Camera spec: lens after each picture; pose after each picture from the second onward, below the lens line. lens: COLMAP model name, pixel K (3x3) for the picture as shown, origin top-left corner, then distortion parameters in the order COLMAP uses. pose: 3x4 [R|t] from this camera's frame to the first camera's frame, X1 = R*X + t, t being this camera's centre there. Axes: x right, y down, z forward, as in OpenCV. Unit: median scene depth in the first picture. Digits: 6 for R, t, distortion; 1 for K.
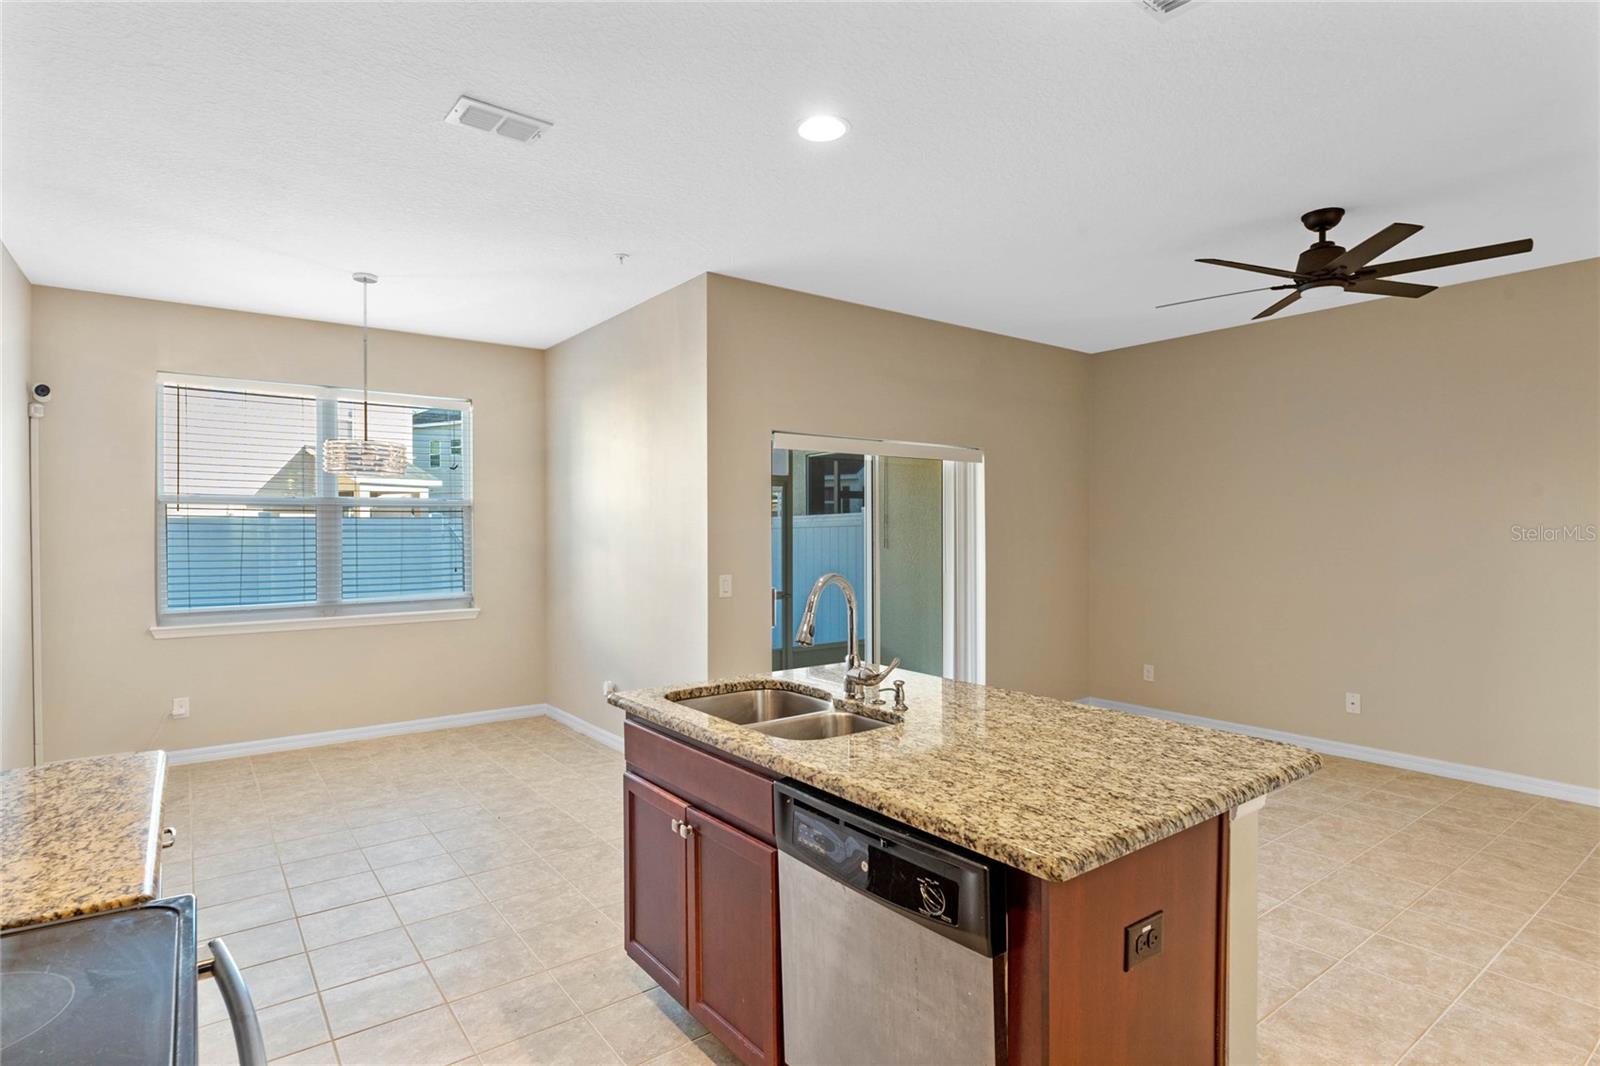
lens RADIAL K [[817.6, 0, 800.0], [0, 817.6, 533.0], [0, 0, 1]] dist [-0.000888, 0.000977]
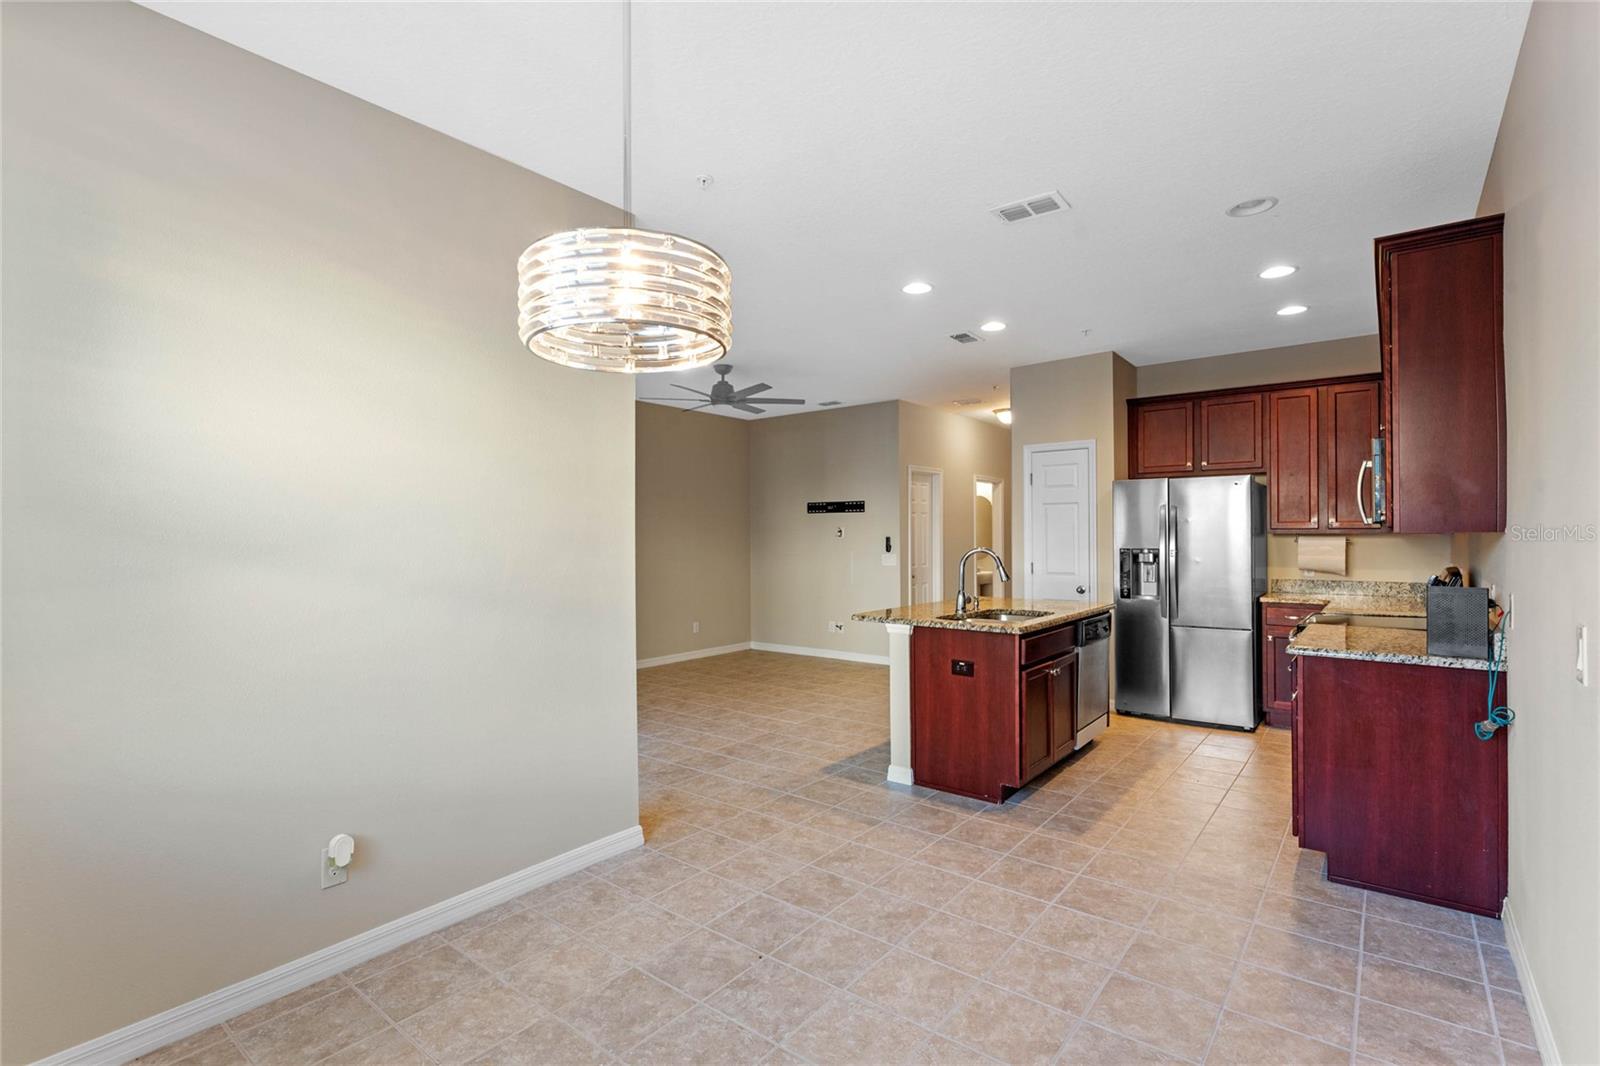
lens RADIAL K [[746.1, 0, 800.0], [0, 746.1, 533.0], [0, 0, 1]] dist [-0.005614, -0.000436]
pose [[-0.250841, 0.008052, 0.967995, -1.085775], [0.010930, 0.999925, -0.005485, 0.013044], [-0.967967, 0.009204, -0.250911, 1.265362]]
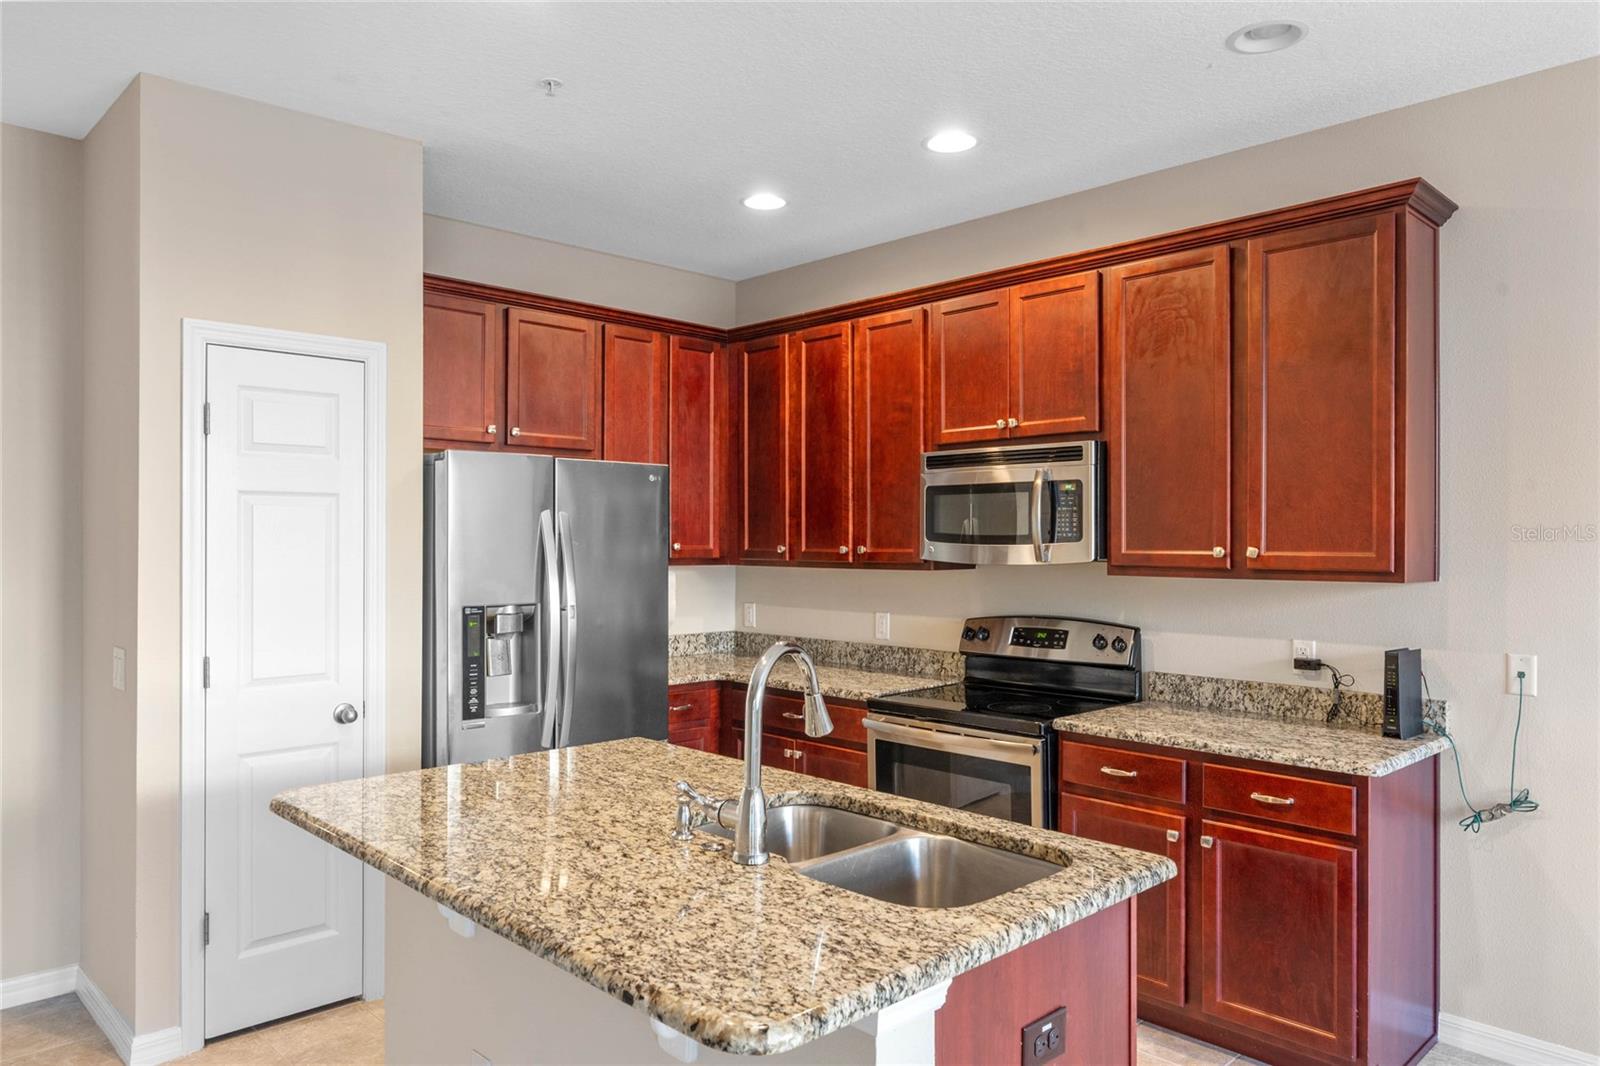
lens RADIAL K [[1071.5, 0, 800.0], [0, 1071.5, 533.0], [0, 0, 1]] dist [0.001247, 0.001813]
pose [[-0.991849, -0.001721, -0.127411, 0.093659], [-0.001488, 0.999997, -0.001918, -0.021053], [0.127414, -0.001713, -0.991848, 1.233632]]
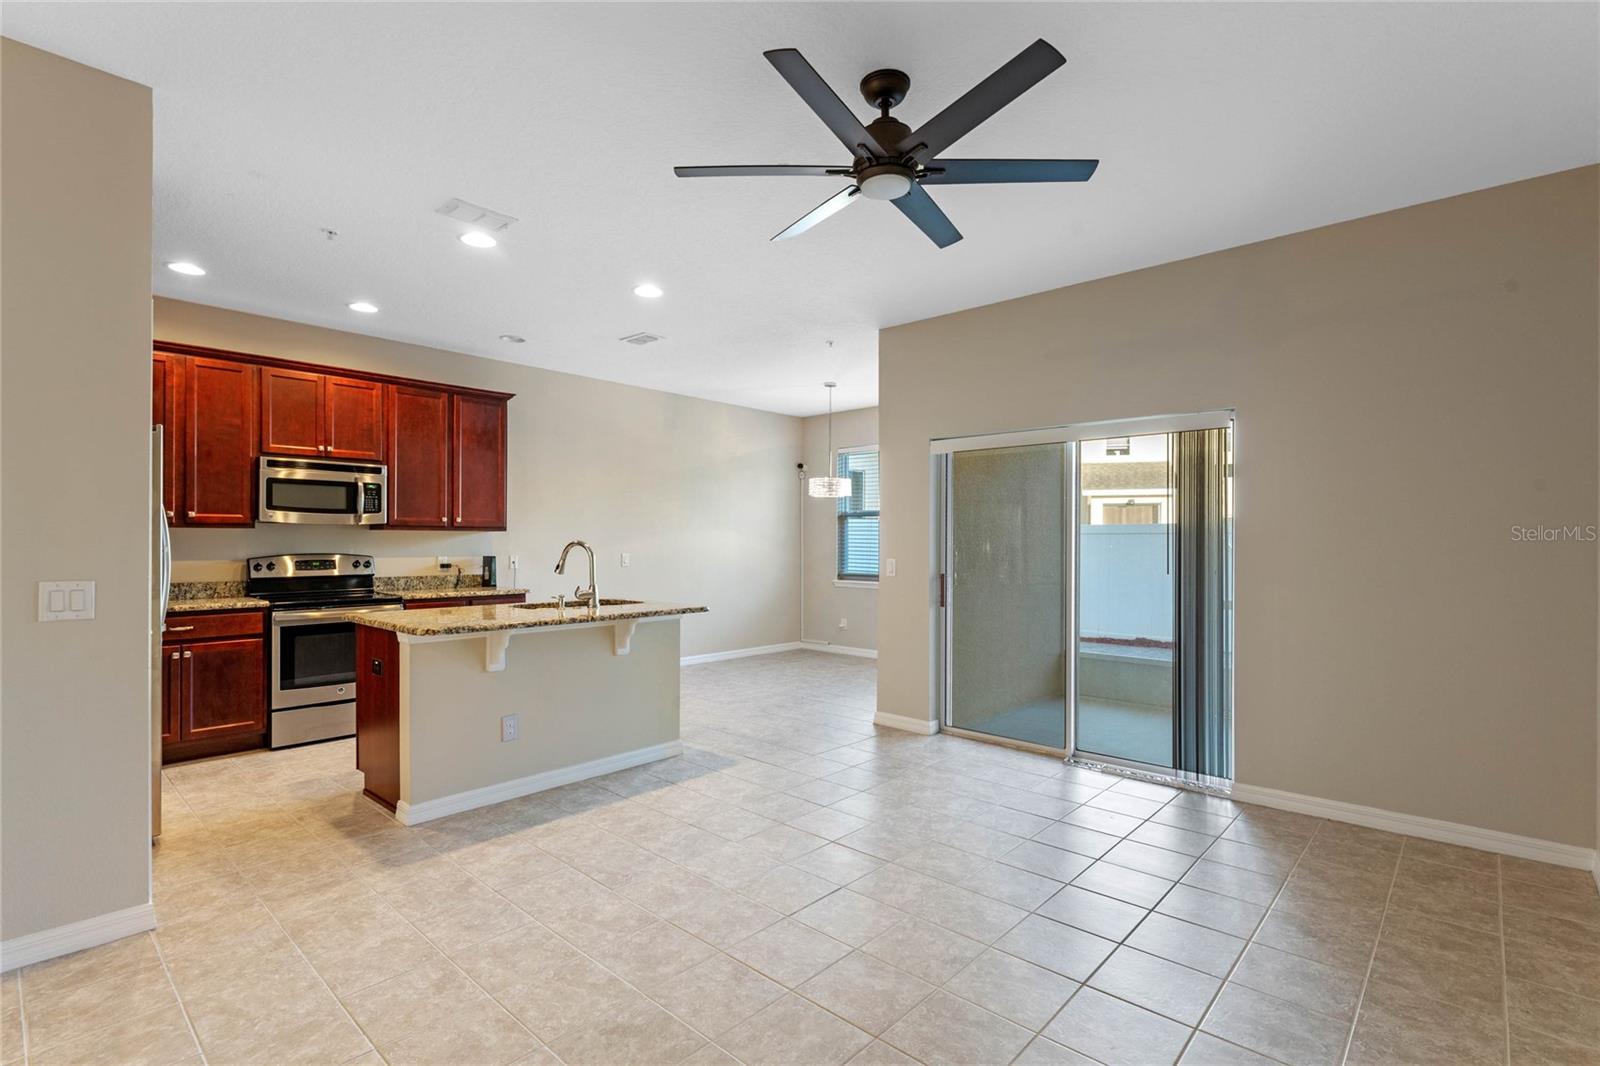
lens RADIAL K [[746.1, 0, 800.0], [0, 746.1, 533.0], [0, 0, 1]] dist [-0.005614, -0.000436]
pose [[0.190075, -0.009118, -0.981727, 1.294374], [-0.008397, 0.999905, -0.010913, 0.032151], [0.981734, 0.010318, 0.189980, 0.795632]]
